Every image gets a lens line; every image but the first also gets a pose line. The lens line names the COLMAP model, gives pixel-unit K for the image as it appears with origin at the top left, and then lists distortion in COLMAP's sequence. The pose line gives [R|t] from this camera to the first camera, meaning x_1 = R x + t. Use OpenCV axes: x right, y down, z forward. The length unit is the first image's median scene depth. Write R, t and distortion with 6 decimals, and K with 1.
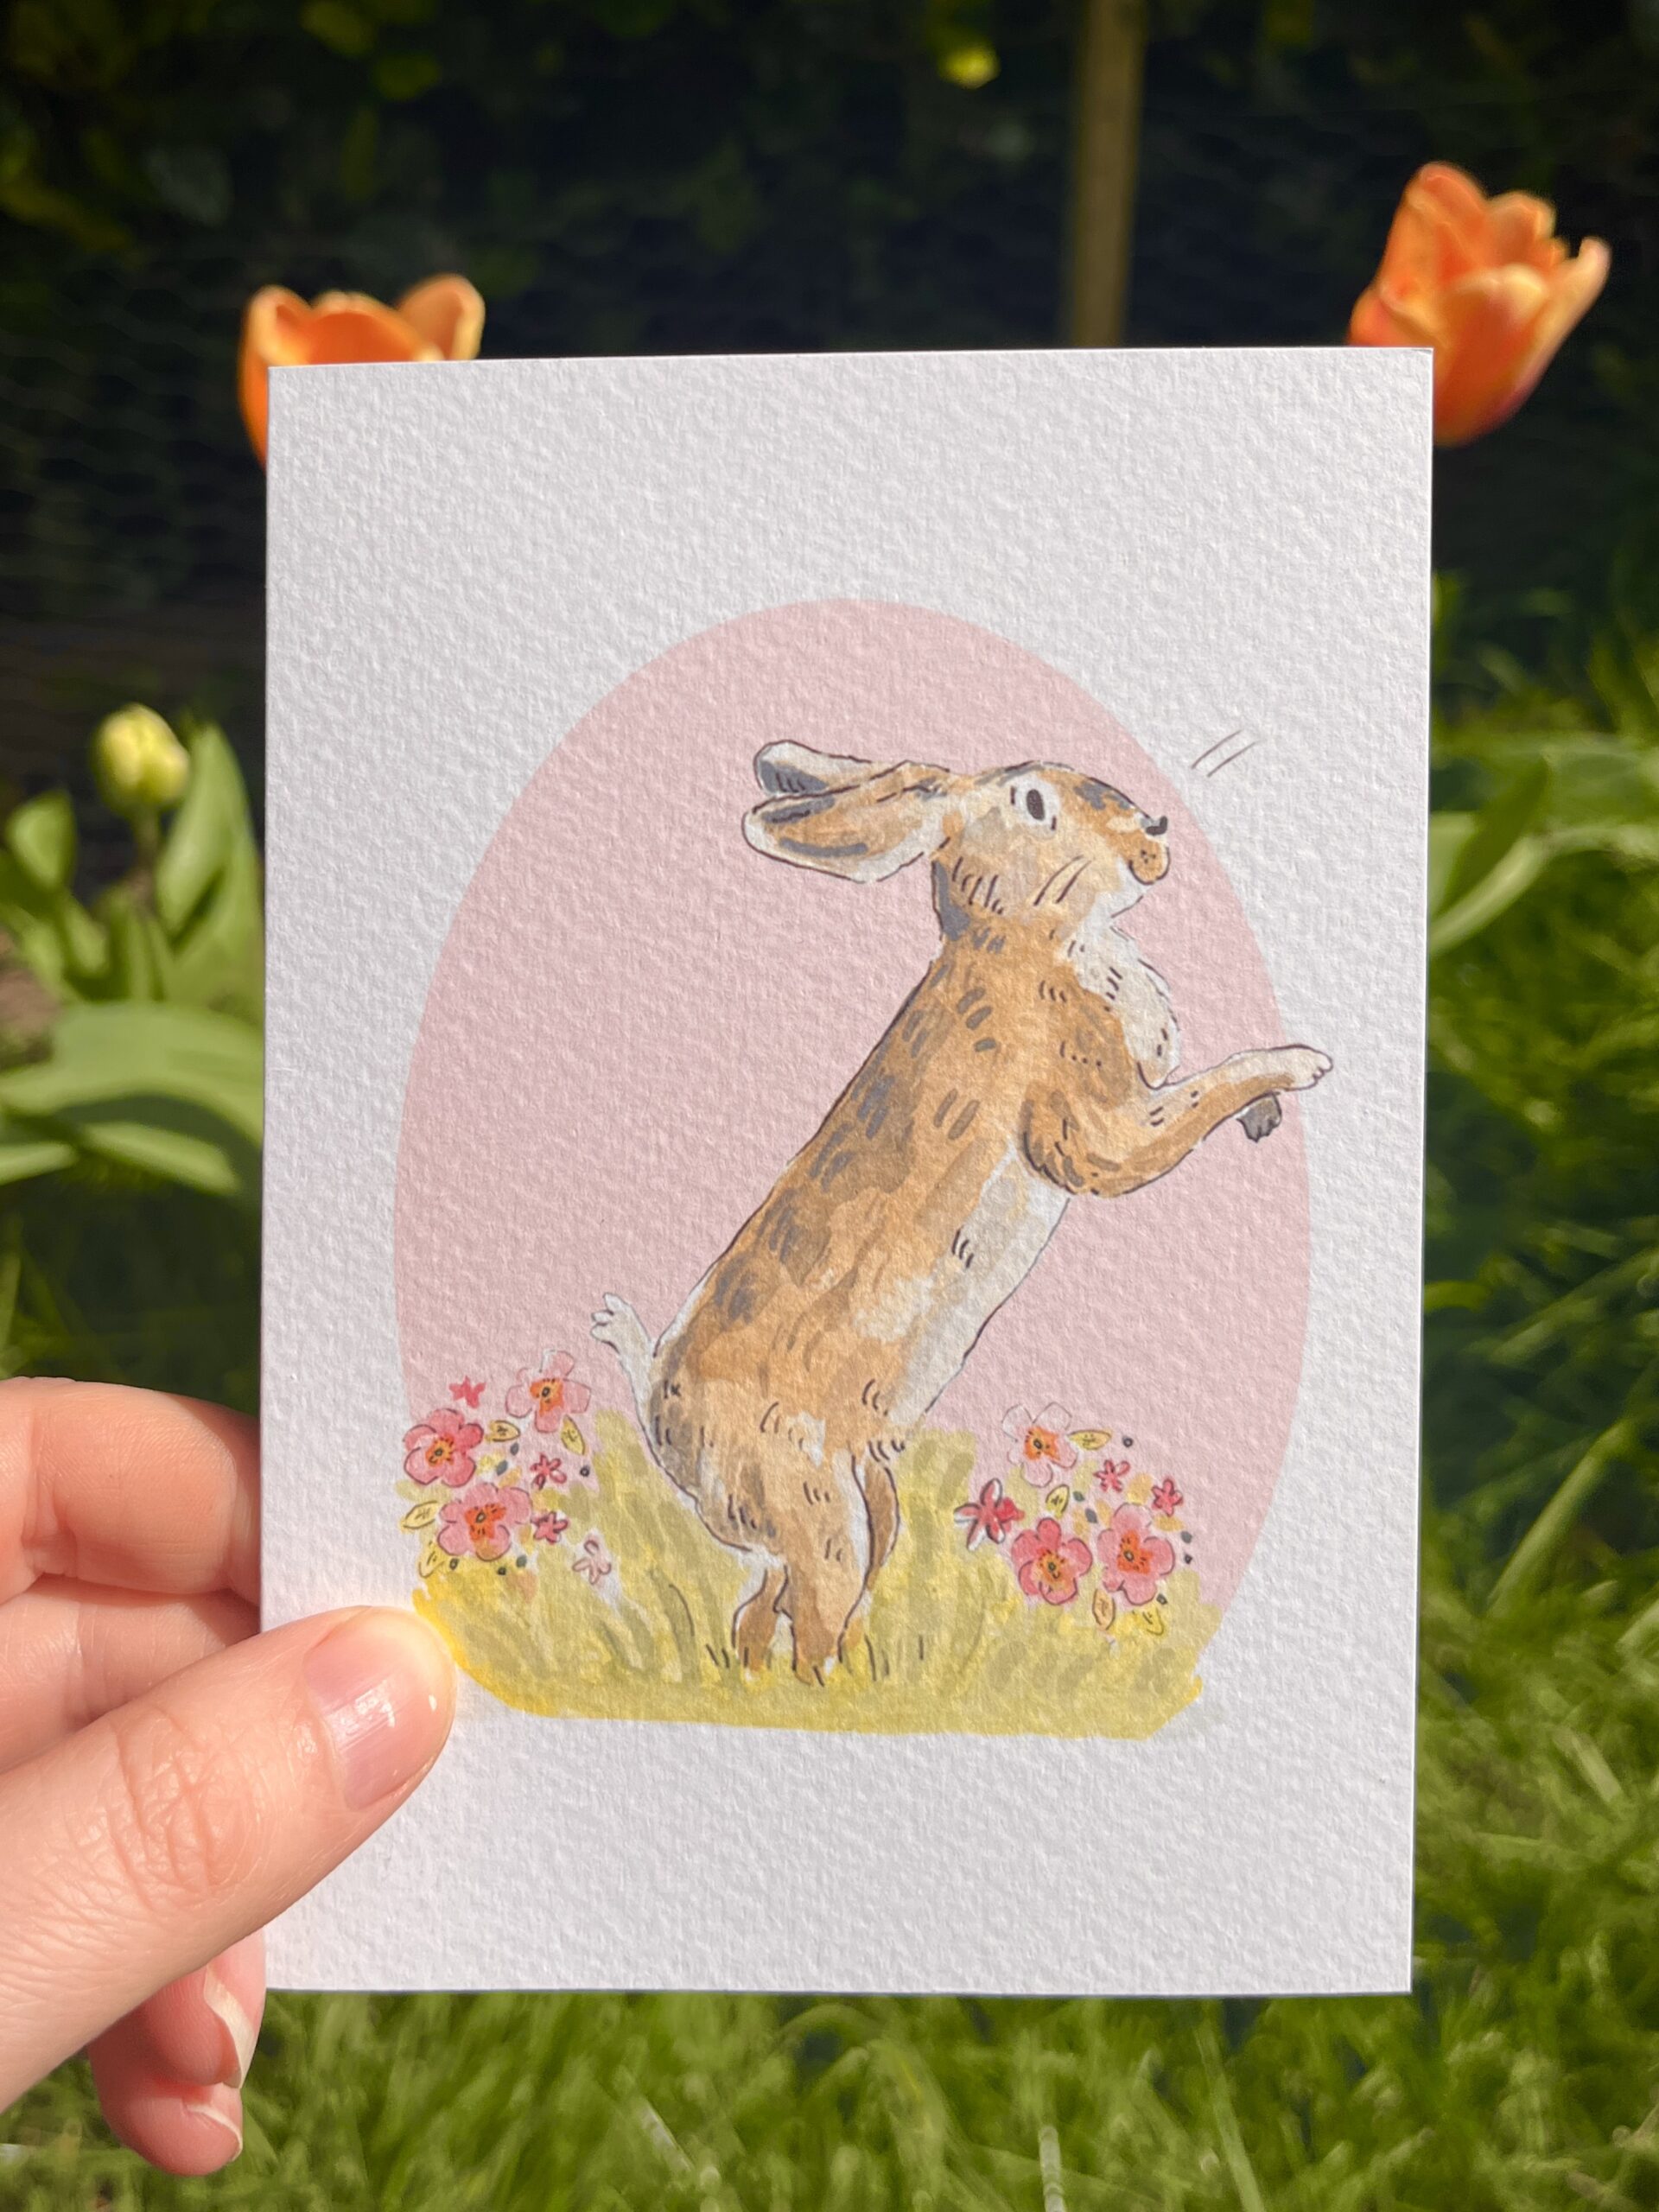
lens RADIAL K [[1675.7, 0, 852.9], [0, 1675.7, 1042.6], [0, 0, 1]] dist [-0.009086, -0.000953]
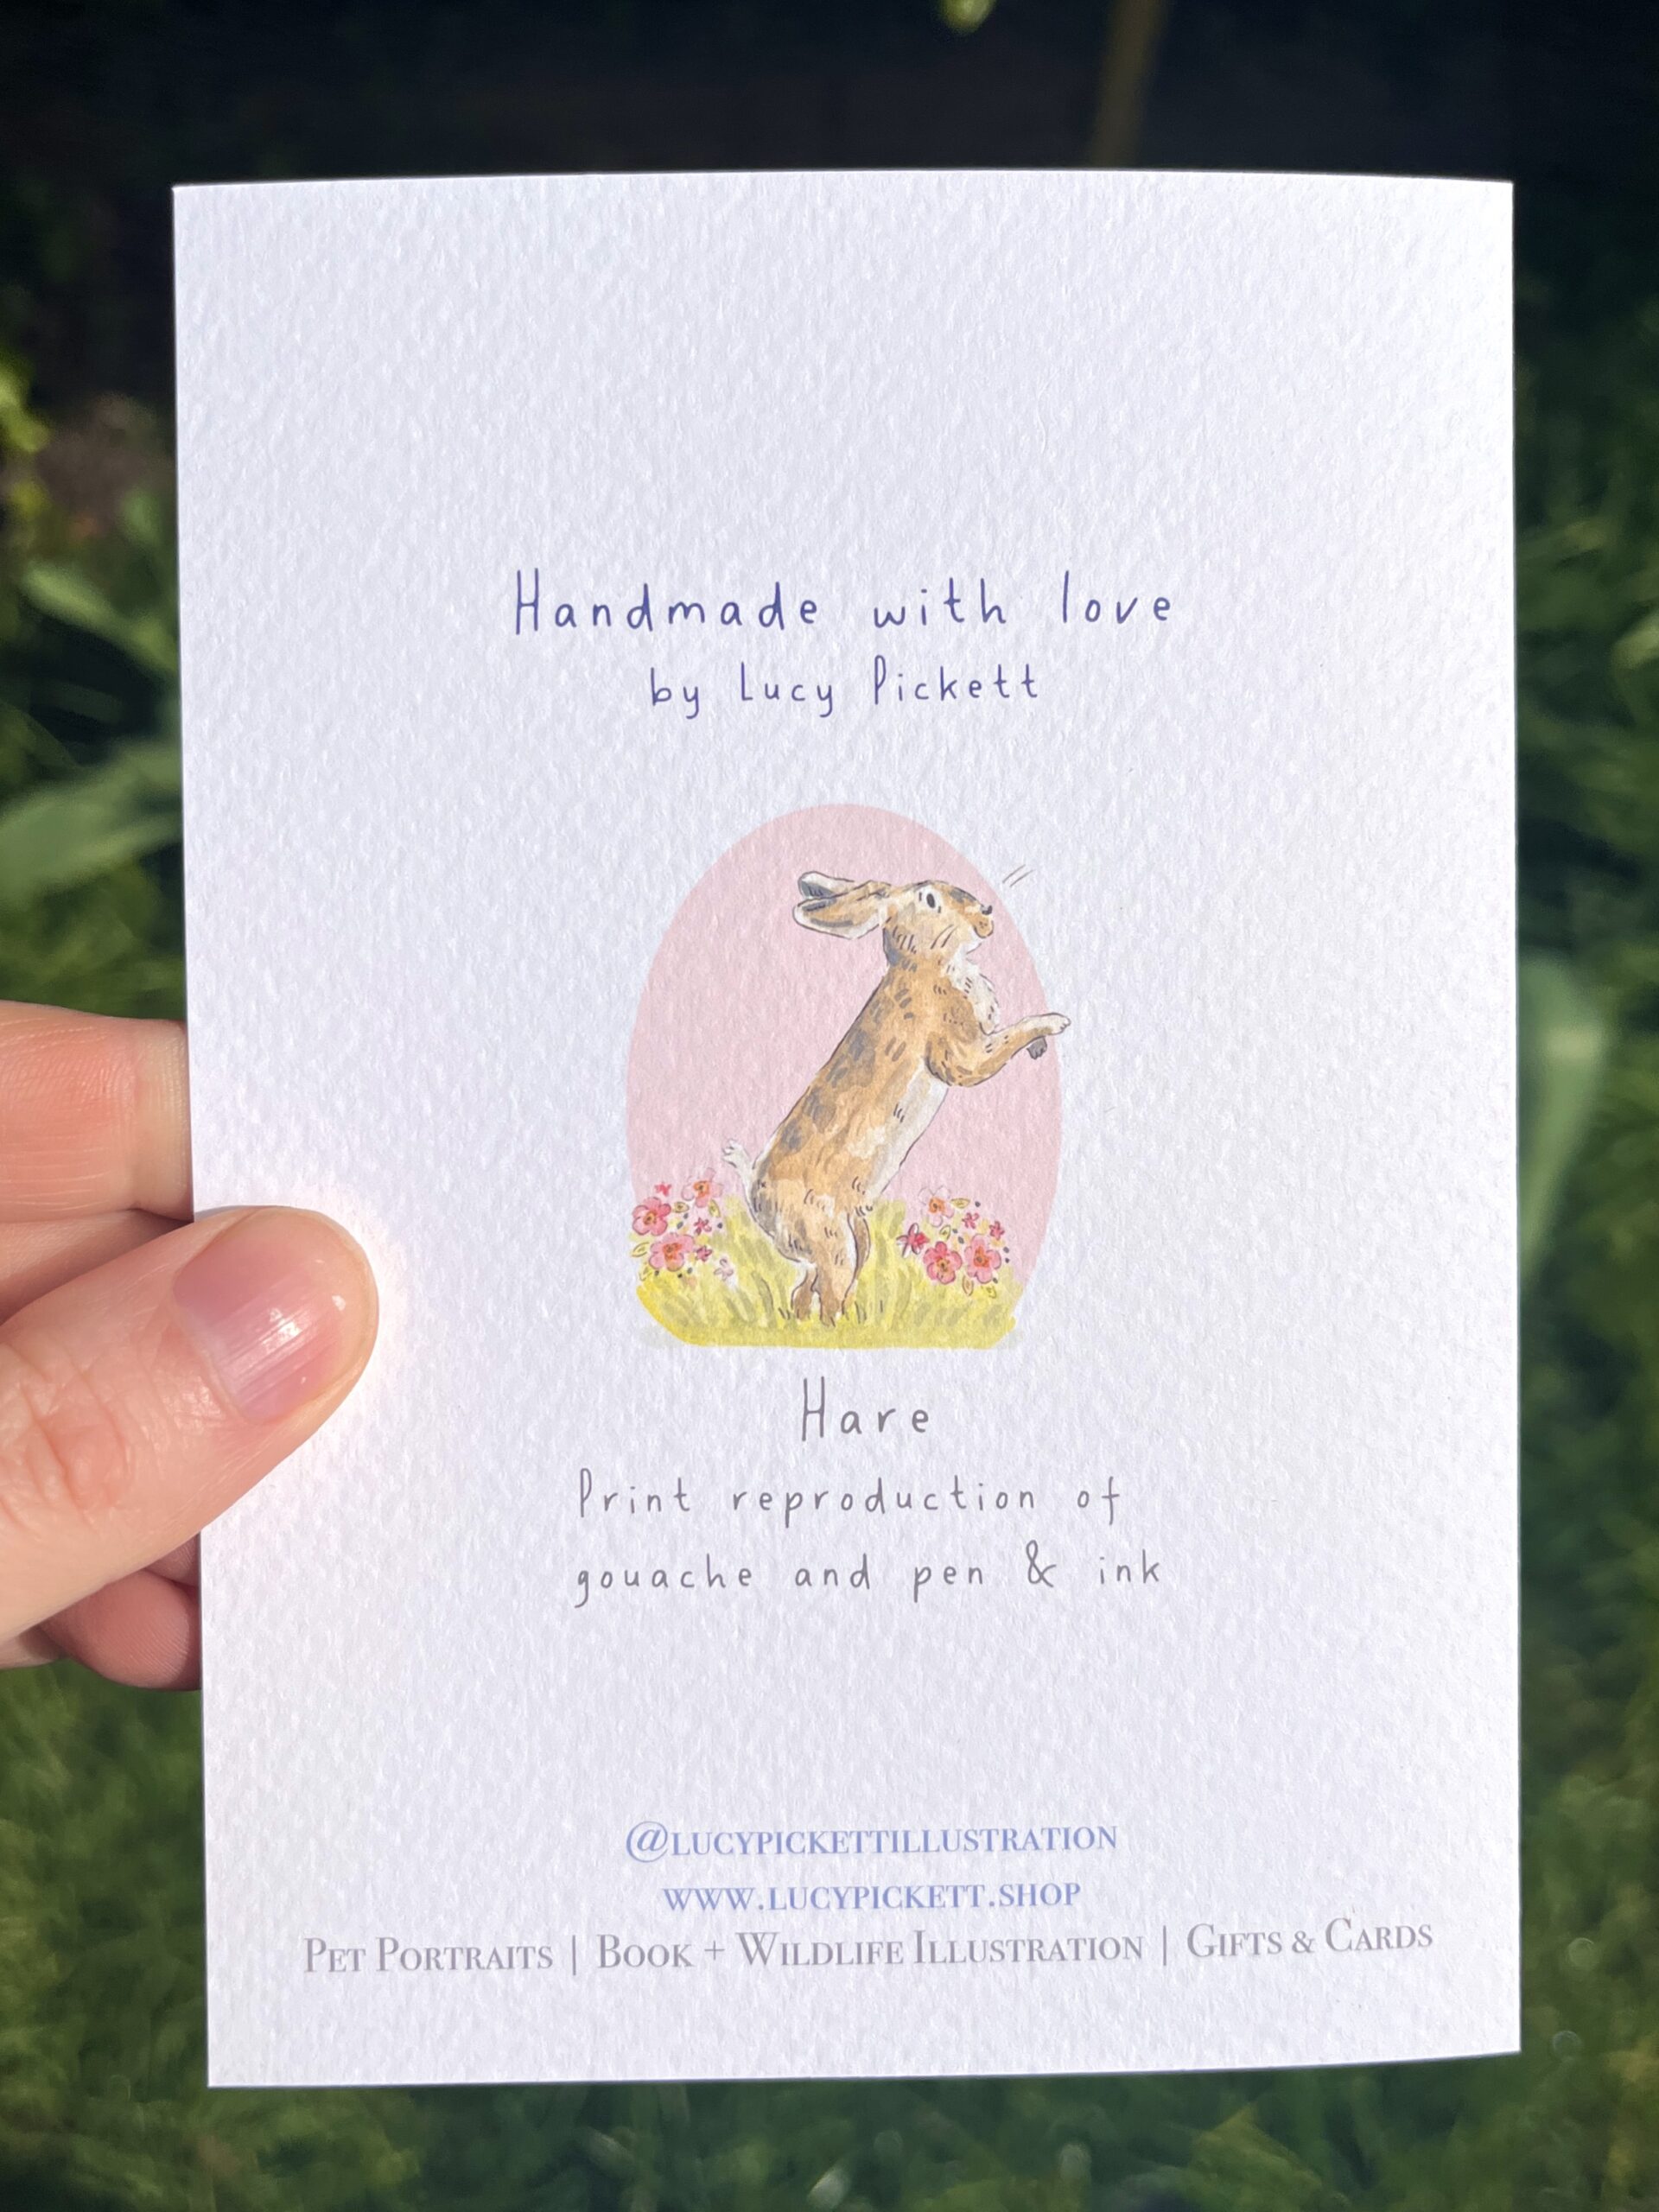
lens RADIAL K [[1675.7, 0, 829.1], [0, 1675.7, 1106.2], [0, 0, 1]] dist [-0.009086, -0.000953]
pose [[0.997368, -0.006987, -0.072173, 0.129015], [0.007246, 0.999968, 0.003328, 0.106082], [0.072148, -0.003842, 0.997387, -1.090325]]
